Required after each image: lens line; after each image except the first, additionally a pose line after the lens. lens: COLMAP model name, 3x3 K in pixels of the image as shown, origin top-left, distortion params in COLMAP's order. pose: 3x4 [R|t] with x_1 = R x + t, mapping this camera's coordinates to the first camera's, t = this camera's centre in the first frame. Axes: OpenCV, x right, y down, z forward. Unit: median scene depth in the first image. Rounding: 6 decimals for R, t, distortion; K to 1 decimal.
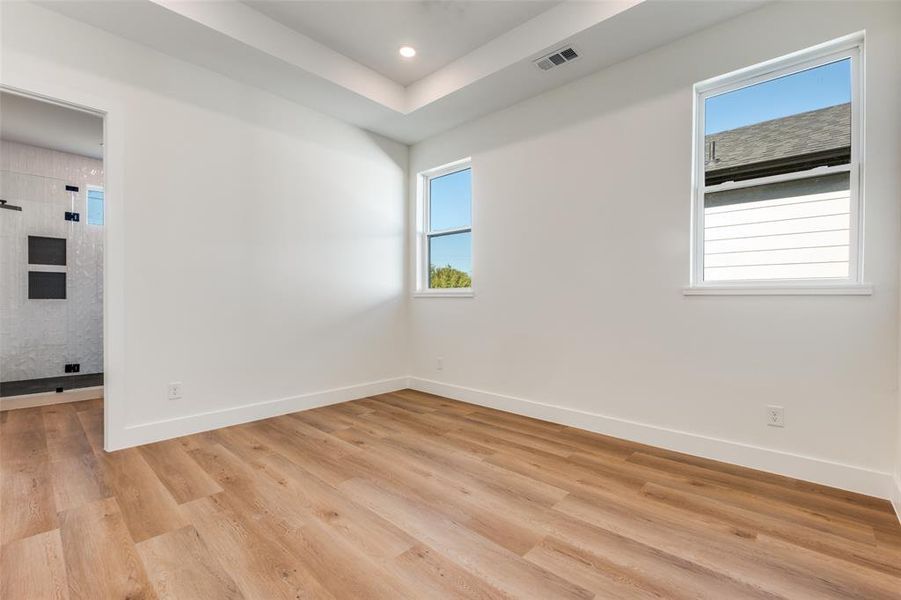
lens RADIAL K [[394.6, 0, 448.4], [0, 394.6, 299.2], [0, 0, 1]] dist [0.000565, -0.000420]
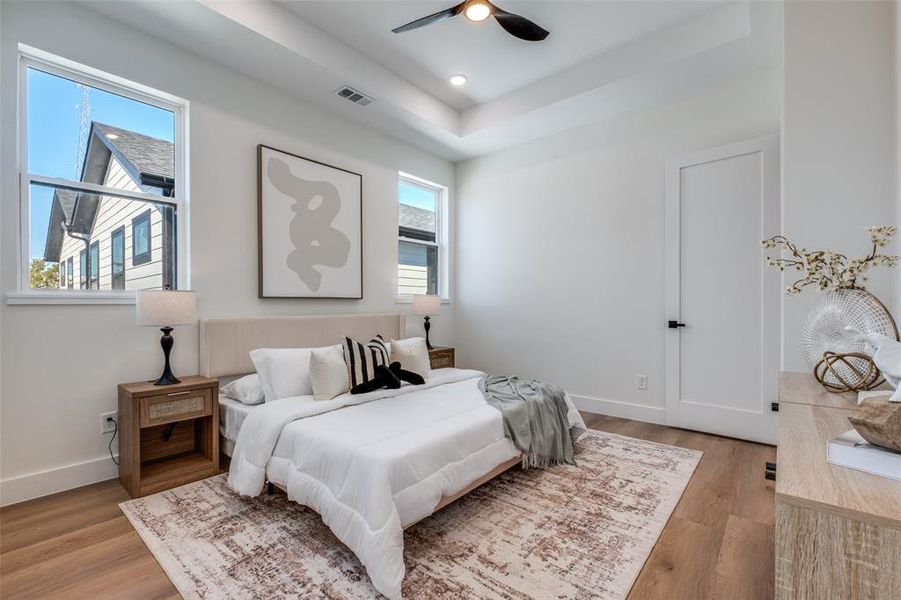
lens RADIAL K [[394.6, 0, 448.4], [0, 394.6, 299.2], [0, 0, 1]] dist [0.000565, -0.000420]
pose [[-0.042328, 0.008932, 0.999064, -0.962570], [0.015678, 0.999843, -0.008275, -0.010493], [-0.998981, 0.015313, -0.042461, 0.876276]]
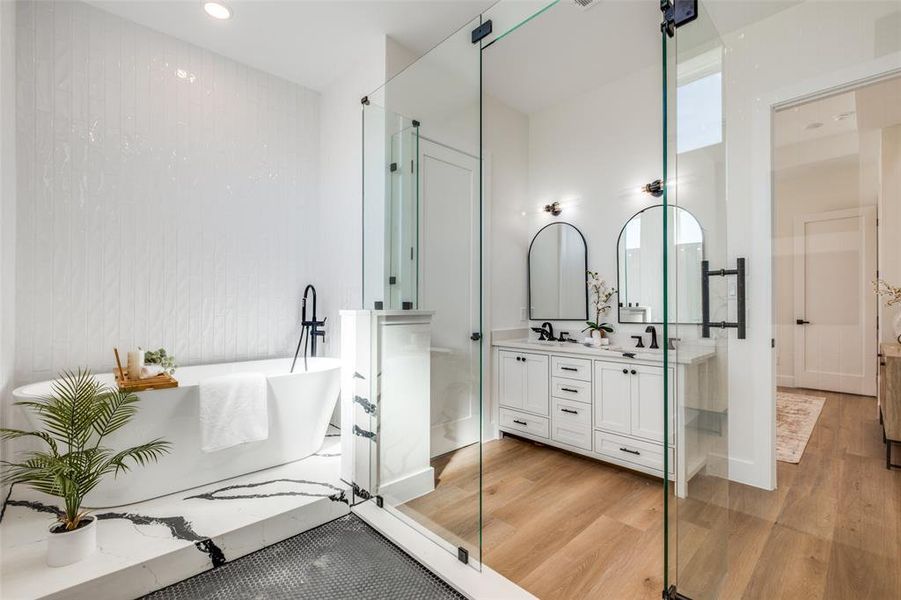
lens RADIAL K [[394.6, 0, 448.4], [0, 394.6, 299.2], [0, 0, 1]] dist [0.000565, -0.000420]
pose [[0.068566, 0.012882, 0.997563, -2.387231], [0.010978, 0.999846, -0.013667, -0.053030], [-0.997586, 0.011888, 0.068414, 2.273856]]
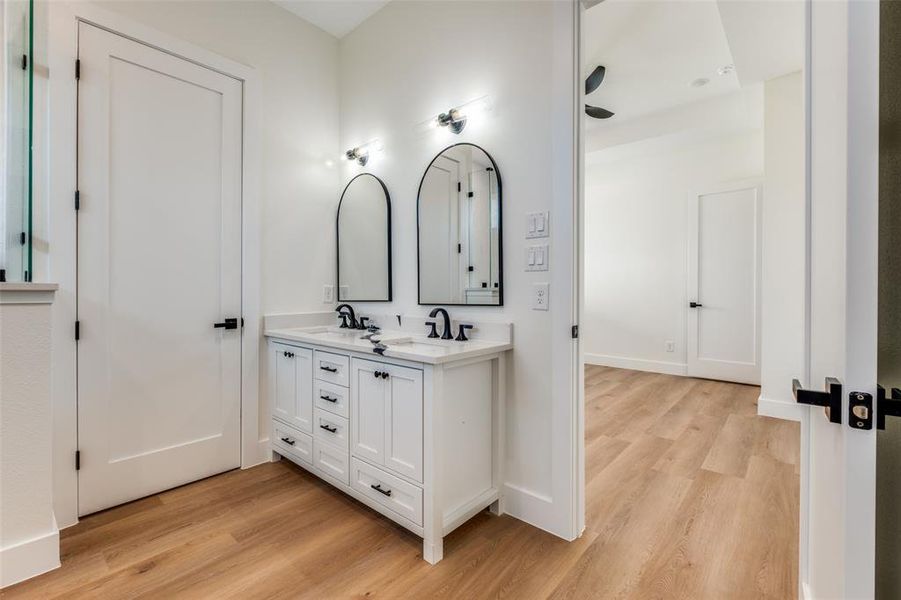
lens RADIAL K [[400.4, 0, 446.3], [0, 400.4, 286.0], [0, 0, 1]] dist [-0.001556, -0.000509]
pose [[-0.028243, 0.009820, 0.999553, -1.887560], [0.009374, 0.999910, -0.009559, -0.008866], [-0.999557, 0.009100, -0.028333, 1.544641]]
